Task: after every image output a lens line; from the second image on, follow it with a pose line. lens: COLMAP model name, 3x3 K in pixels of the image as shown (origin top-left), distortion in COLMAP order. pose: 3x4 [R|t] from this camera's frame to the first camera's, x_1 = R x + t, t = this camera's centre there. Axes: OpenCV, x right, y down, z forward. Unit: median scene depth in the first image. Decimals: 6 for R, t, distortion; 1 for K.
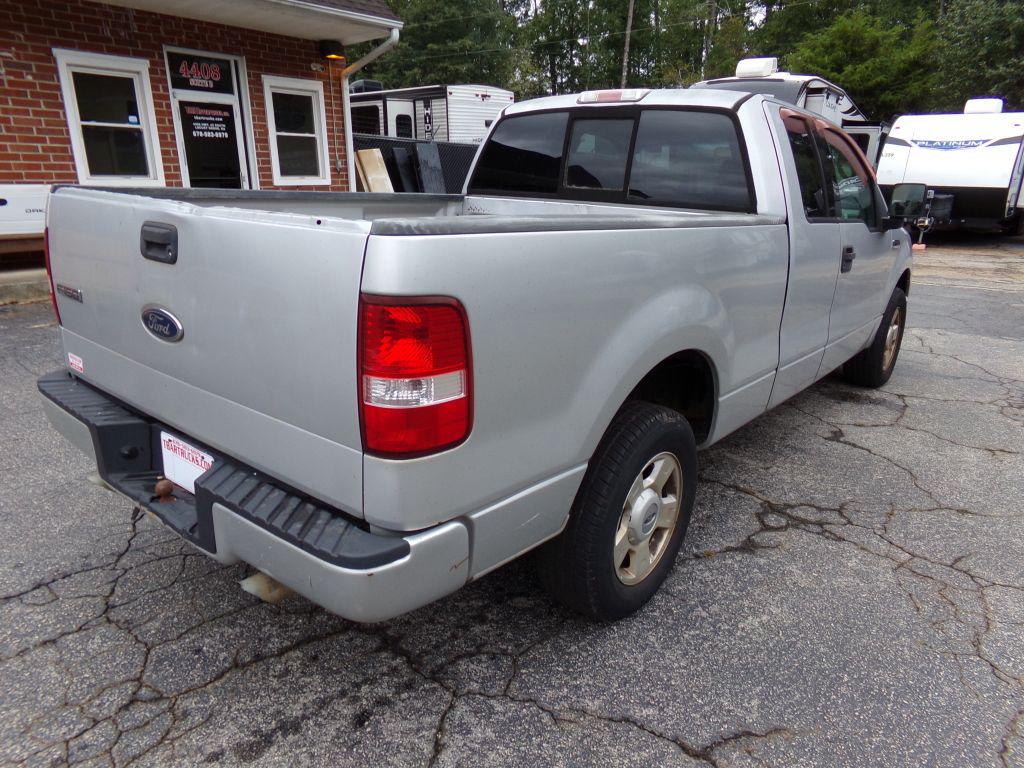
lens RADIAL K [[679.4, 0, 515.5], [0, 679.4, 390.5], [0, 0, 1]] dist [0.008072, 0.003472]
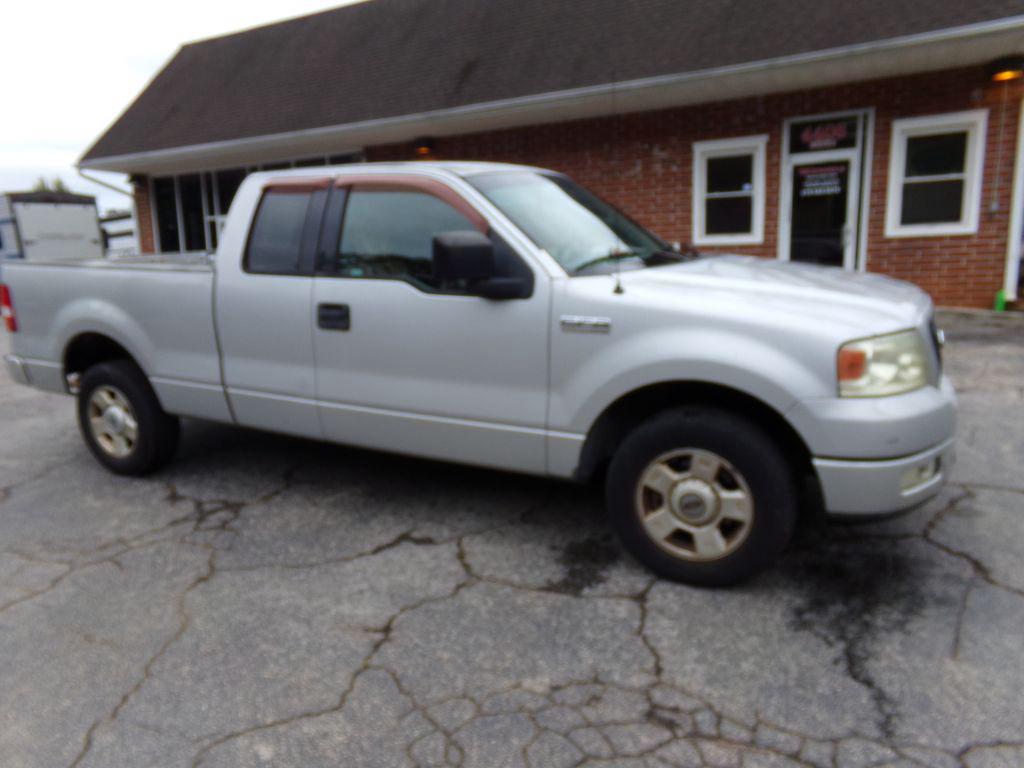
lens RADIAL K [[697.3, 0, 507.5], [0, 697.3, 389.1], [0, 0, 1]] dist [-0.034486, 0.068636]
pose [[0.193798, 0.184452, -0.963545, 0.578054], [-0.259497, 0.956822, 0.130973, -0.111515], [0.946099, 0.224655, 0.233295, 0.402102]]
